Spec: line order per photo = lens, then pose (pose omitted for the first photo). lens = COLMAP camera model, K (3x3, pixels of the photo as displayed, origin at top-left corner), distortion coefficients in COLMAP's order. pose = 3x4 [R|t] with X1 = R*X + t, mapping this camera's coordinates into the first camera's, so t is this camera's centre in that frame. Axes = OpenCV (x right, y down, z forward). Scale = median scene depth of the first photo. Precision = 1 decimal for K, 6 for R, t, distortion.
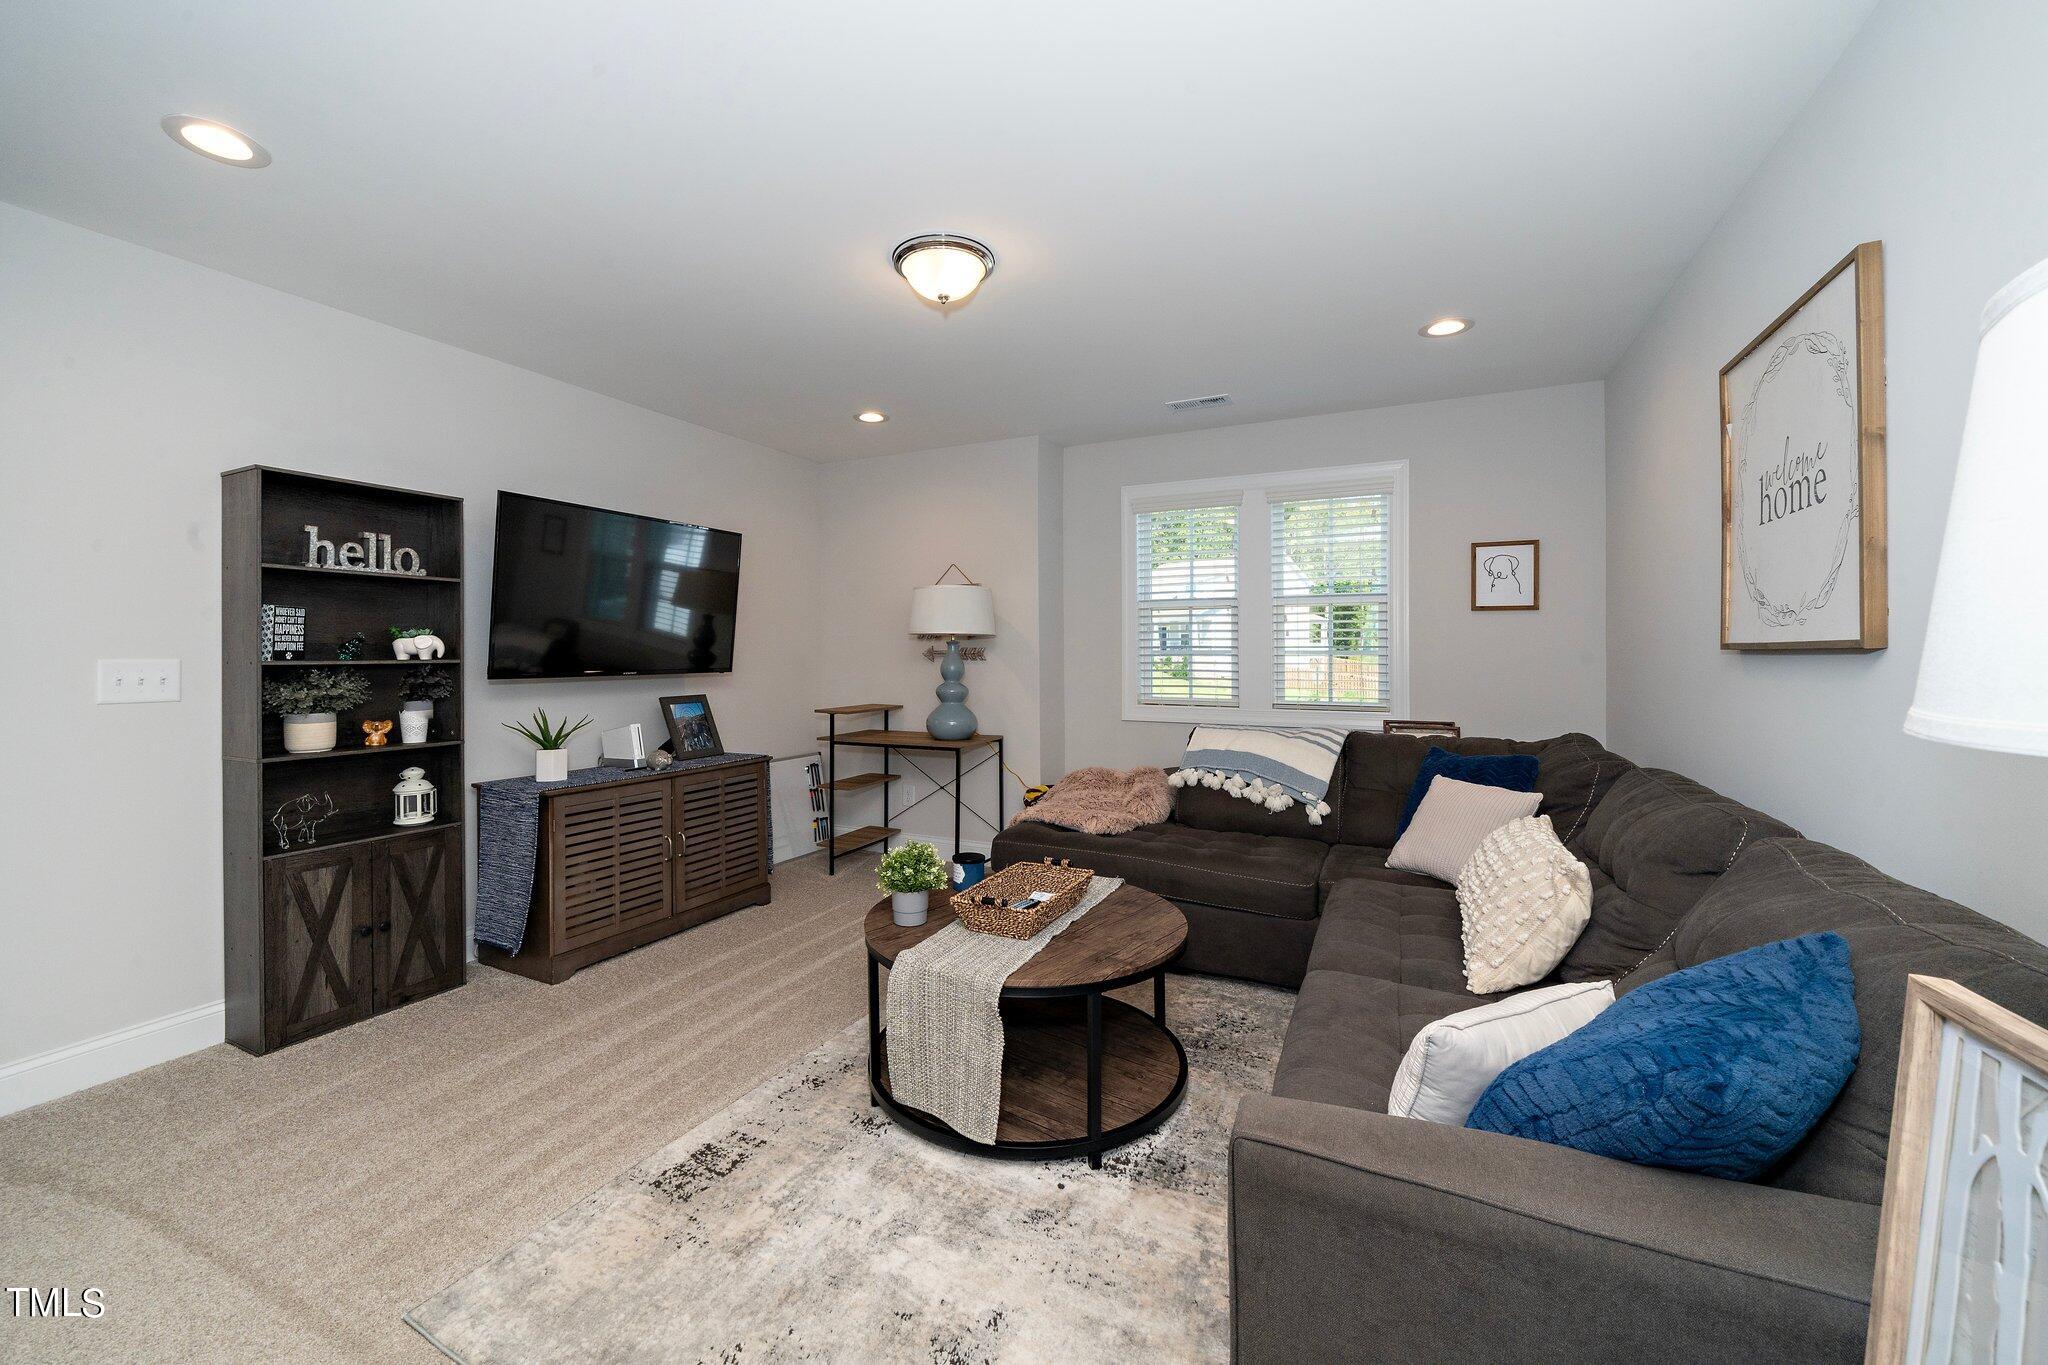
lens RADIAL K [[790.2, 0, 1005.3], [0, 790.2, 649.6], [0, 0, 1]] dist [-0.002628, 0.001476]
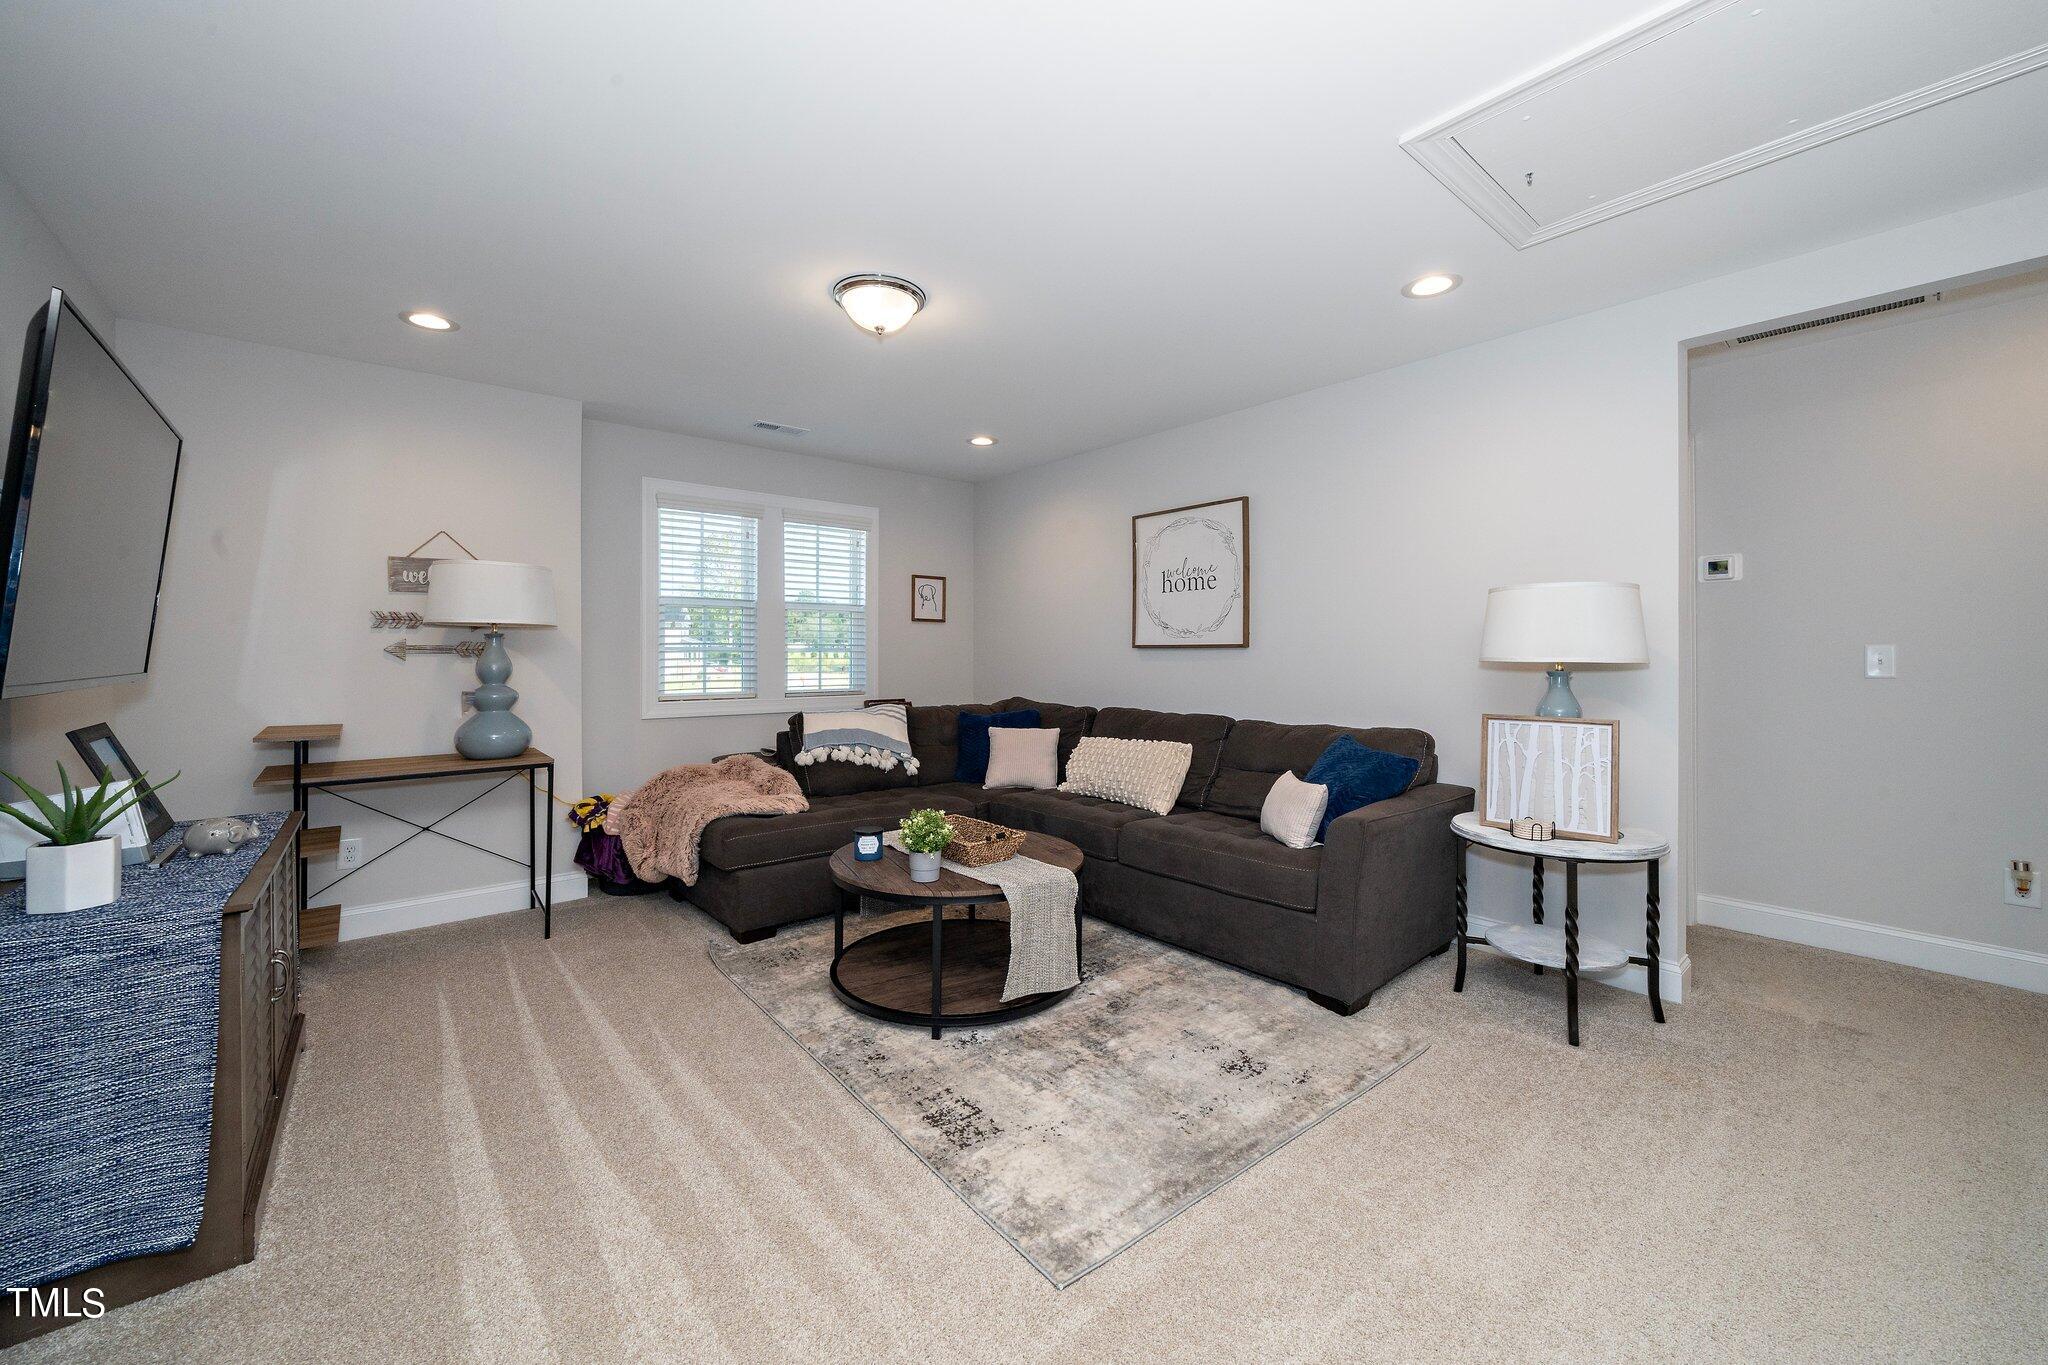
lens RADIAL K [[790.2, 0, 996.5], [0, 790.2, 657.4], [0, 0, 1]] dist [-0.002628, 0.001476]
pose [[0.419486, -0.003218, 0.907756, -0.681808], [-0.004718, 0.999972, 0.005726, 0.008468], [-0.907749, -0.006685, 0.419460, 0.257781]]
